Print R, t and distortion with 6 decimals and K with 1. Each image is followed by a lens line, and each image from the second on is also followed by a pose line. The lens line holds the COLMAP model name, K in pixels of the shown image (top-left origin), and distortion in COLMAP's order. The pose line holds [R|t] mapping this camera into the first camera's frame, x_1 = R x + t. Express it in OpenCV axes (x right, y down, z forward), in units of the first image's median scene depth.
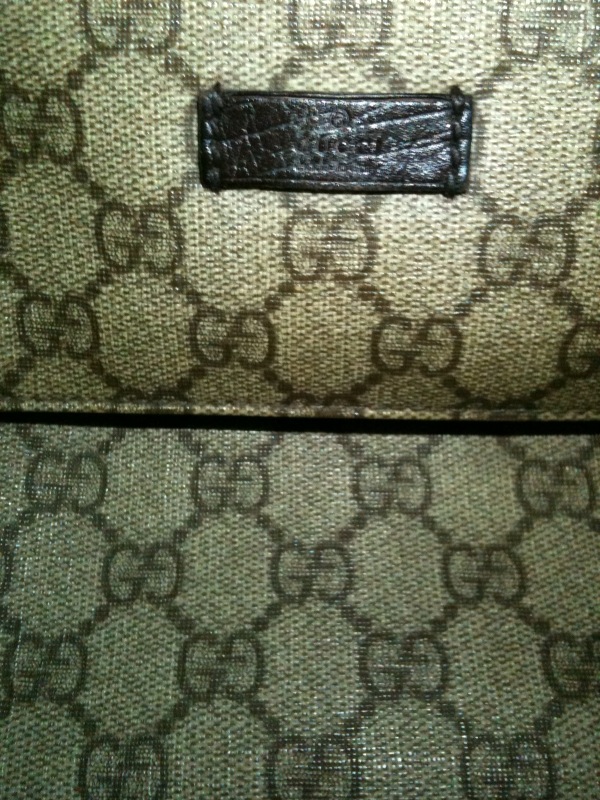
lens RADIAL K [[890.6, 0, 300.0], [0, 890.6, 400.0], [0, 0, 1]] dist [0.132181, -0.522502]
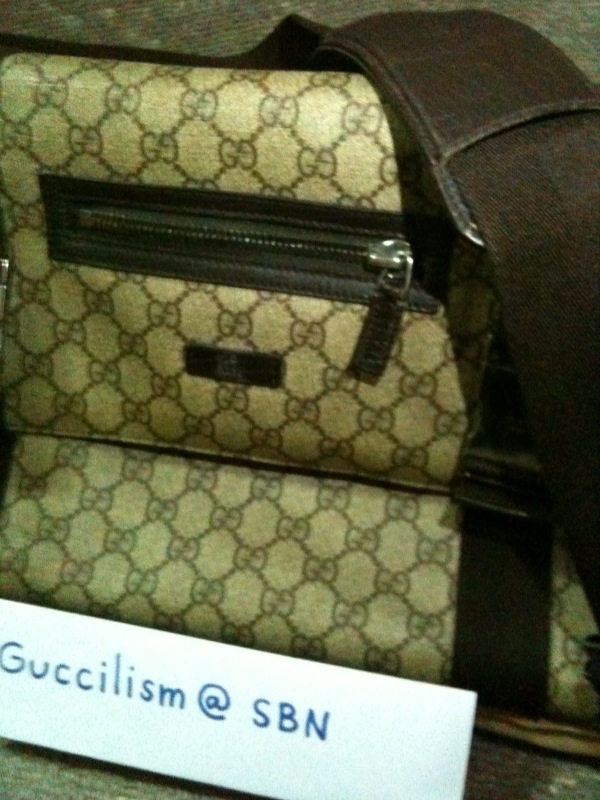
lens RADIAL K [[837.6, 0, 301.7], [0, 837.6, 368.4], [0, 0, 1]] dist [0.117559, -0.353921]
pose [[0.980047, 0.106884, -0.167583, 0.624903], [-0.104366, 0.994254, 0.023790, -0.331954], [0.169163, -0.005825, 0.985571, -1.385707]]
